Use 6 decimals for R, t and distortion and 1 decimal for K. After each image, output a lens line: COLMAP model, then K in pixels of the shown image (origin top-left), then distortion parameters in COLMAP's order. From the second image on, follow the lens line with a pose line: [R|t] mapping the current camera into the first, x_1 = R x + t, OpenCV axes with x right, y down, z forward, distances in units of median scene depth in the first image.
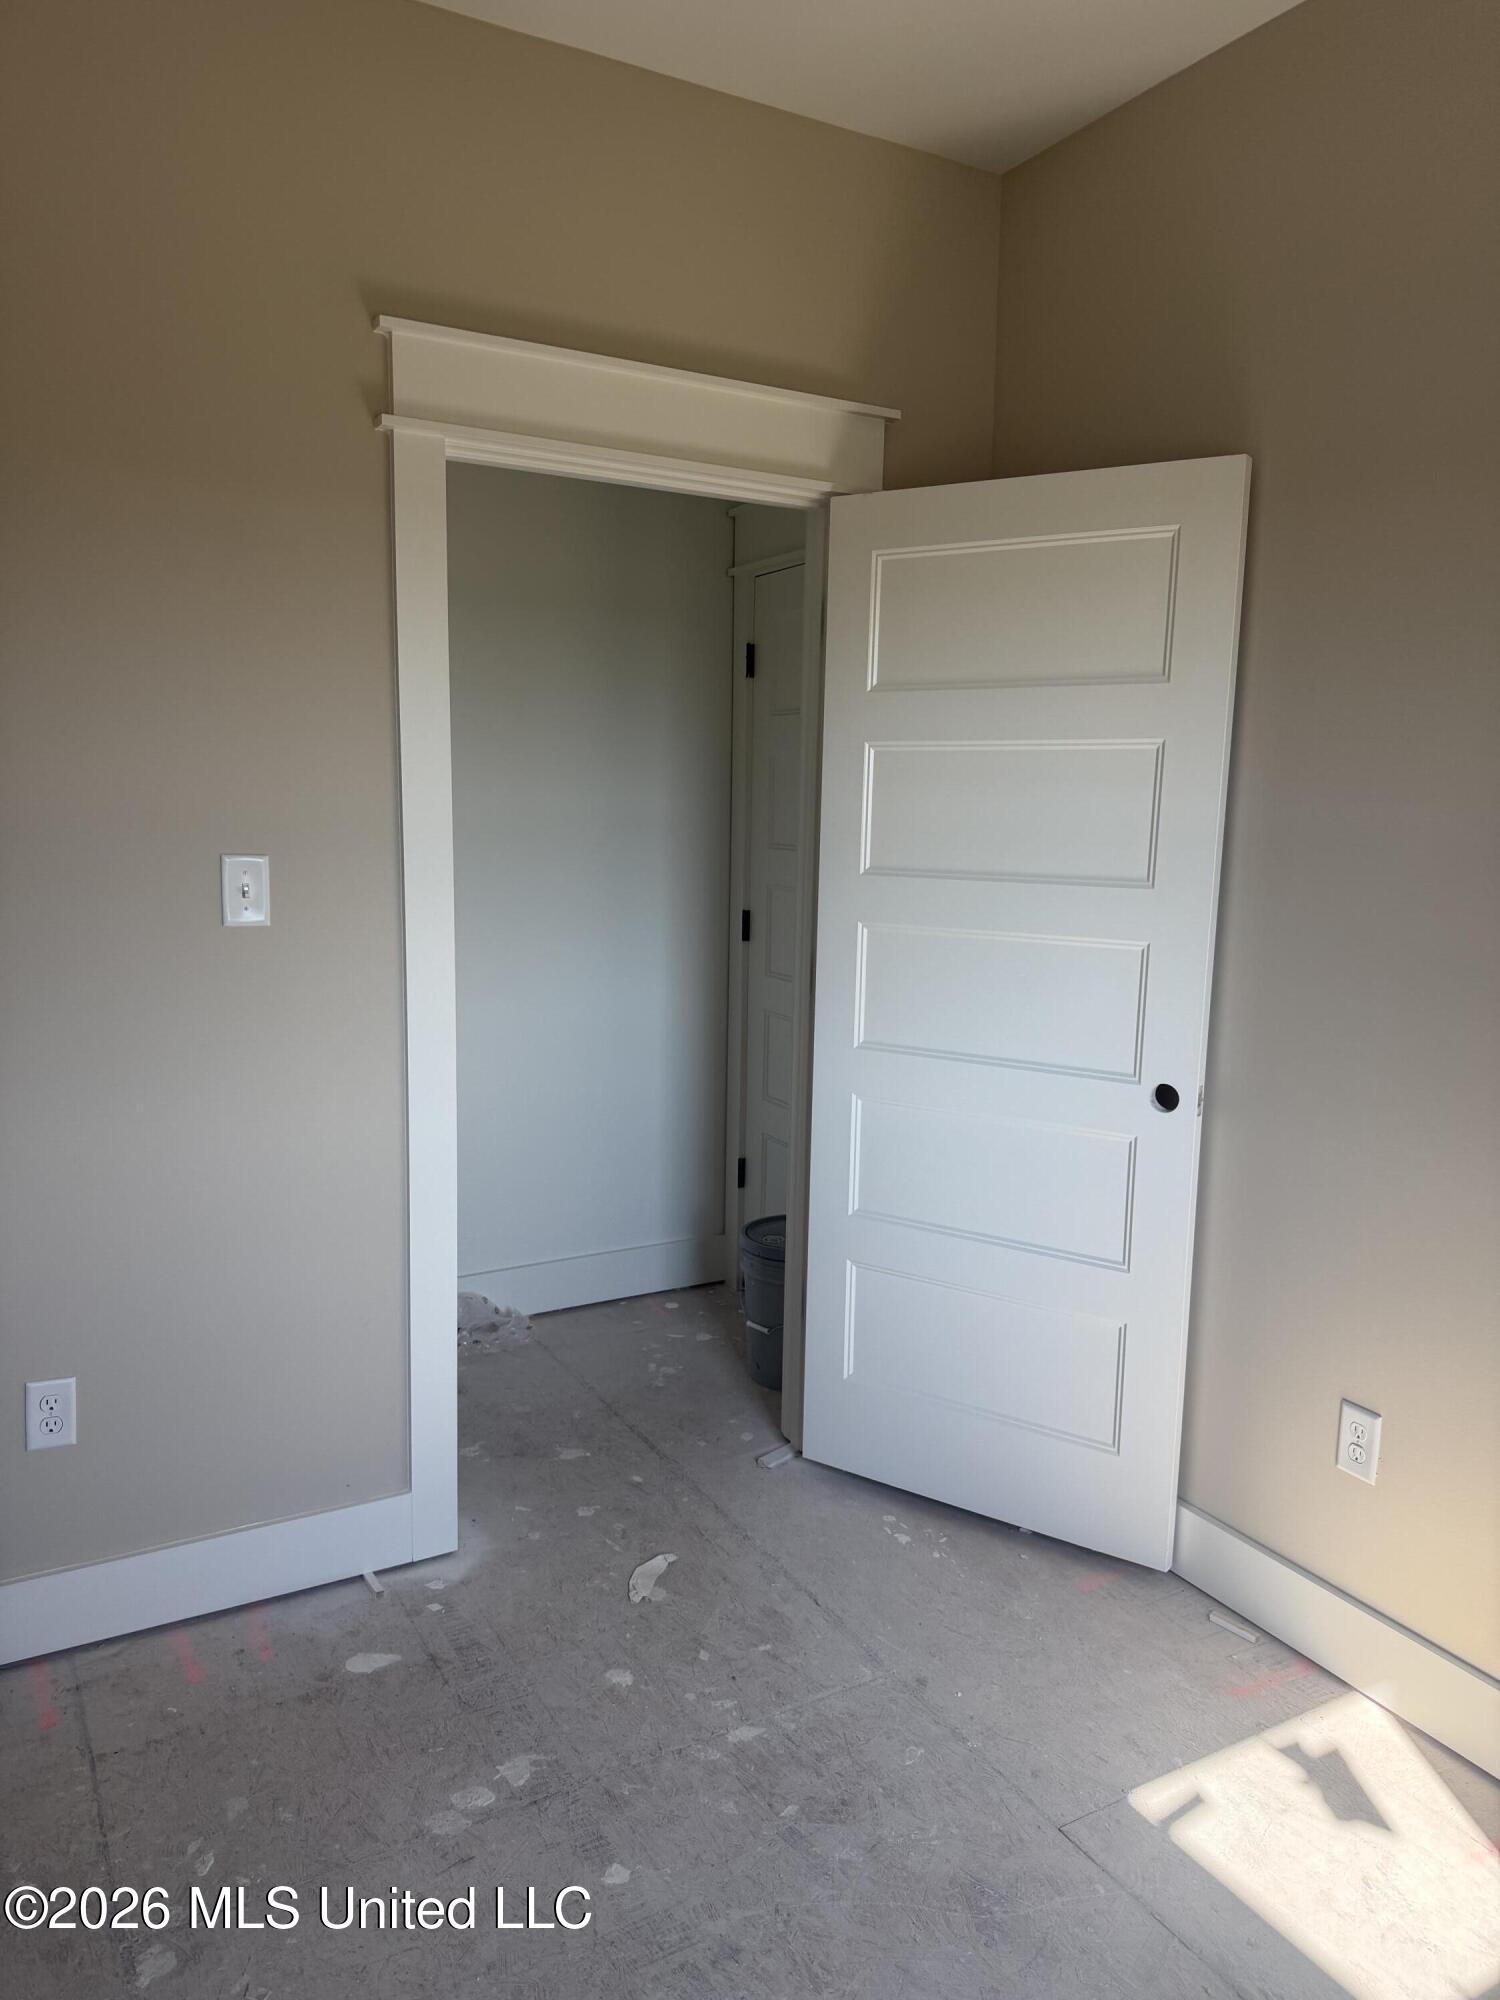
lens RADIAL K [[1383.6, 0, 741.3], [0, 1383.6, 974.5], [0, 0, 1]] dist [0.085682, -0.133237]
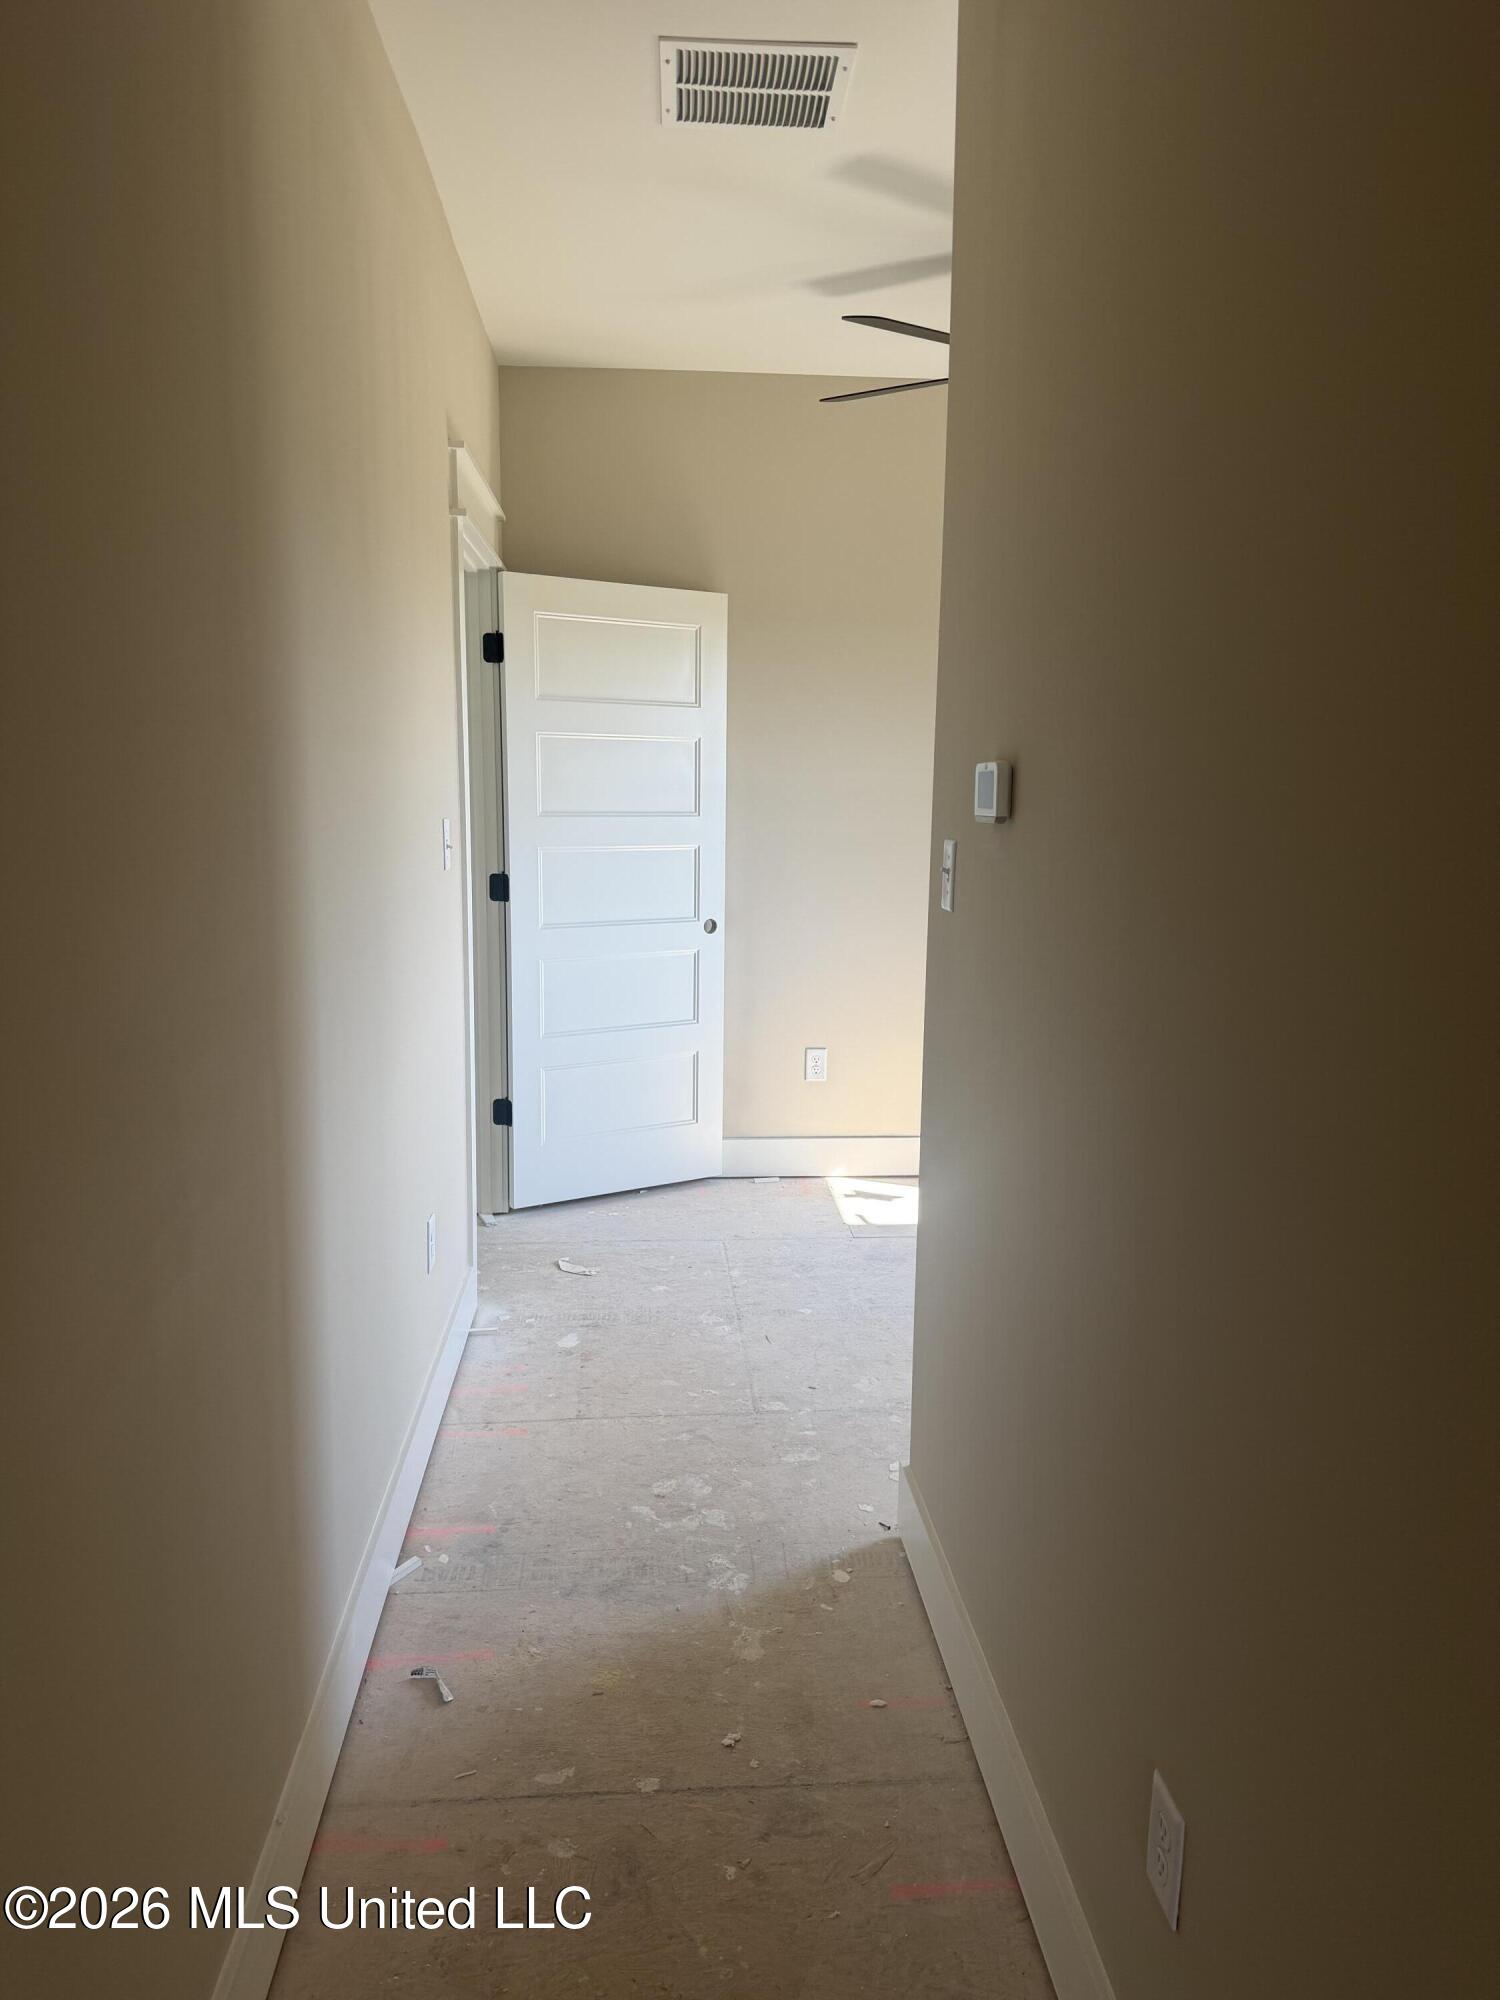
lens RADIAL K [[1383.6, 0, 741.3], [0, 1383.6, 974.5], [0, 0, 1]] dist [0.085682, -0.133237]
pose [[0.438094, -0.146277, 0.886948, -1.434763], [0.107090, 0.988138, 0.110069, -0.051708], [-0.892527, 0.046763, 0.448562, 0.126275]]
